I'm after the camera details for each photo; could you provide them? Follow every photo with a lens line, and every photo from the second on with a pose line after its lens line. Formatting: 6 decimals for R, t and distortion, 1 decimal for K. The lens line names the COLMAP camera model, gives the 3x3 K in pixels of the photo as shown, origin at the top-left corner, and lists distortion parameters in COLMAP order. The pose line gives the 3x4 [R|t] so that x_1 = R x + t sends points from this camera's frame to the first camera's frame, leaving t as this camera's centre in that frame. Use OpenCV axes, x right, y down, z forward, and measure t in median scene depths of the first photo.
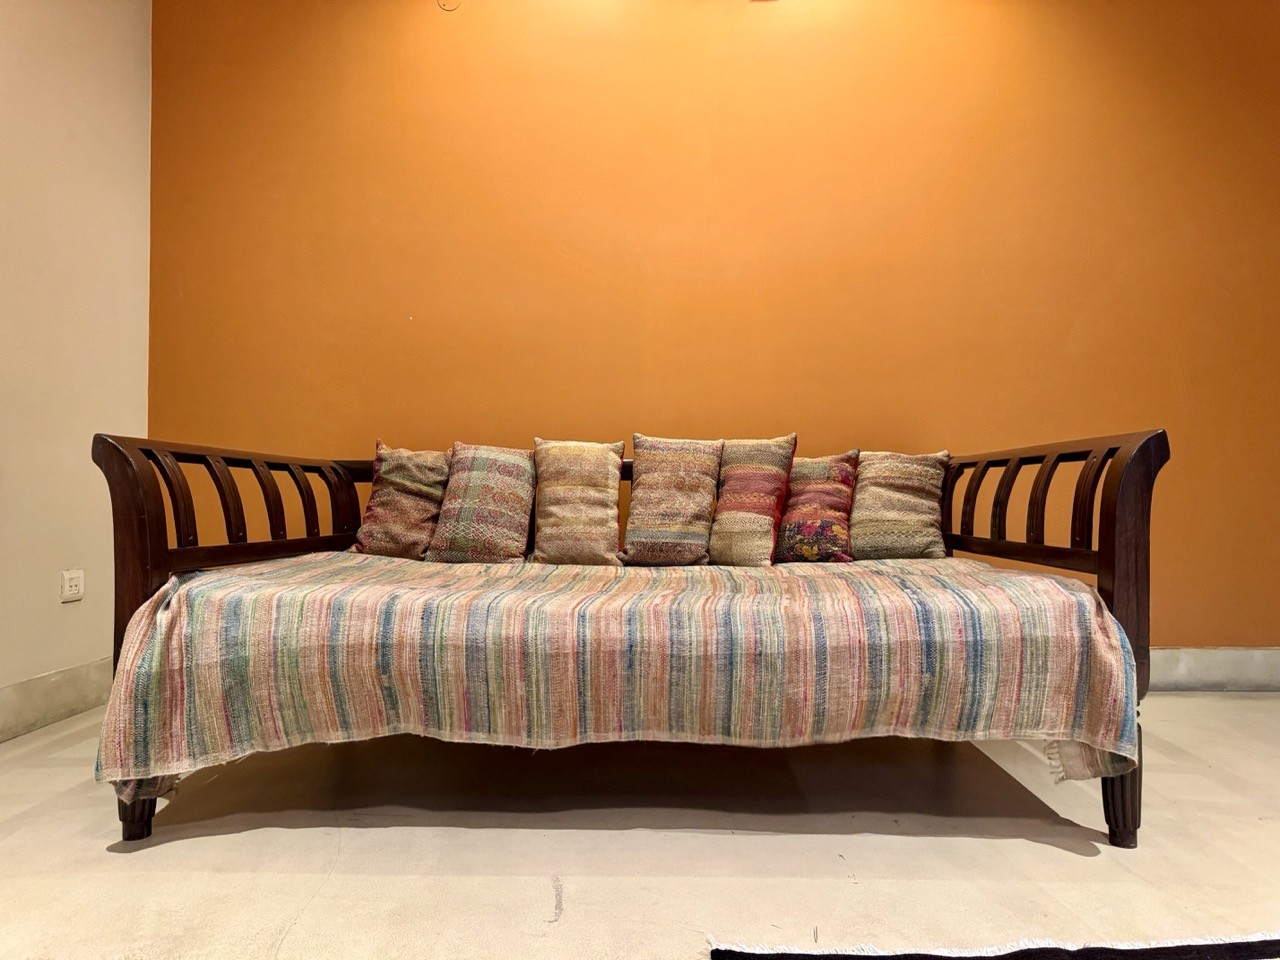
lens RADIAL K [[930.7, 0, 640.3], [0, 930.7, 476.6], [0, 0, 1]] dist [0.089661, -0.094804]
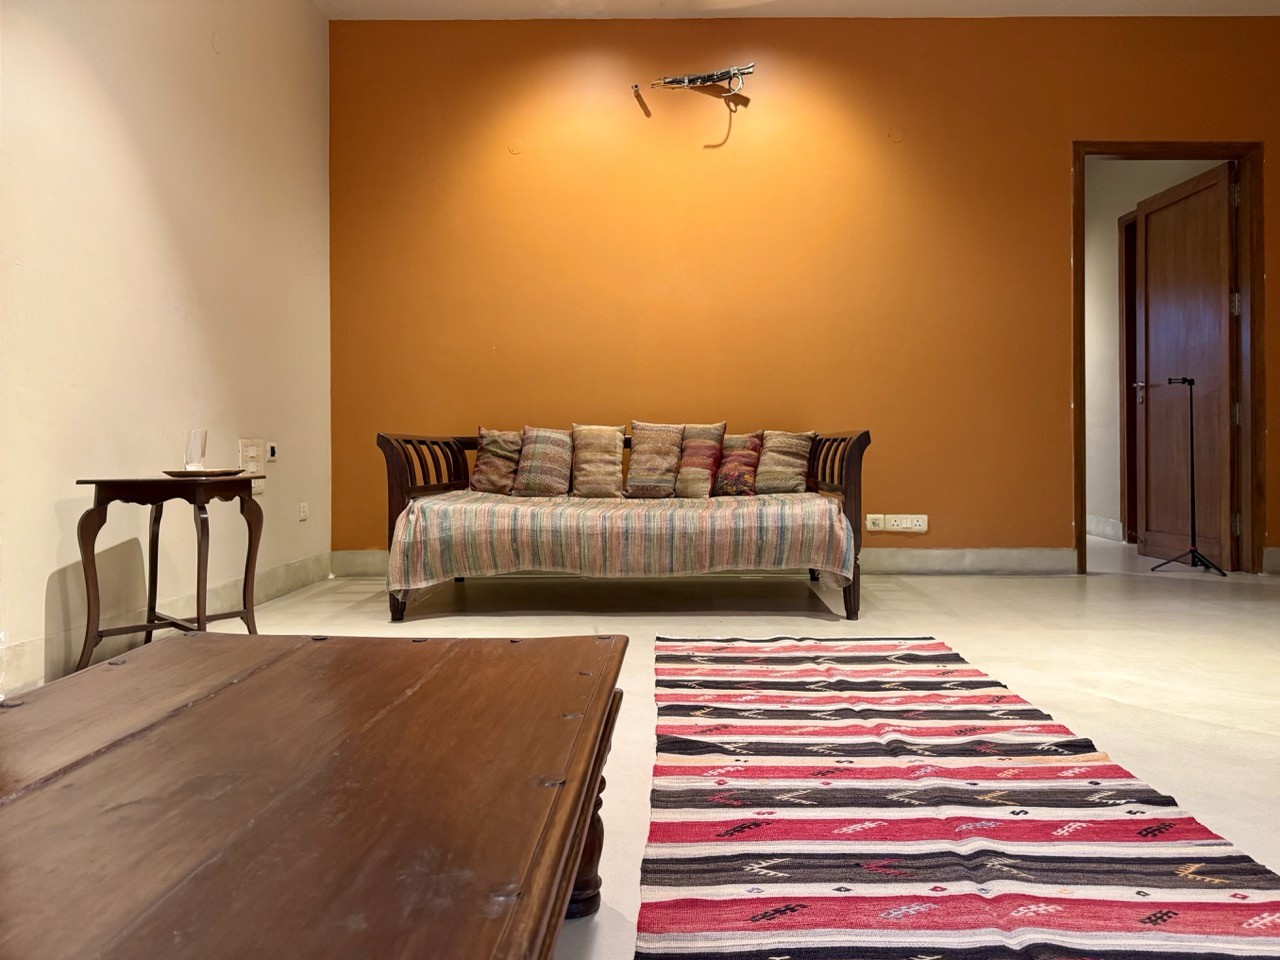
lens RADIAL K [[930.7, 0, 640.3], [0, 930.7, 476.6], [0, 0, 1]] dist [0.089661, -0.094804]
pose [[0.999938, -0.003675, -0.010551, 0.028131], [0.004216, 0.998652, 0.051726, -0.034746], [0.010347, -0.051768, 0.998606, -0.727312]]
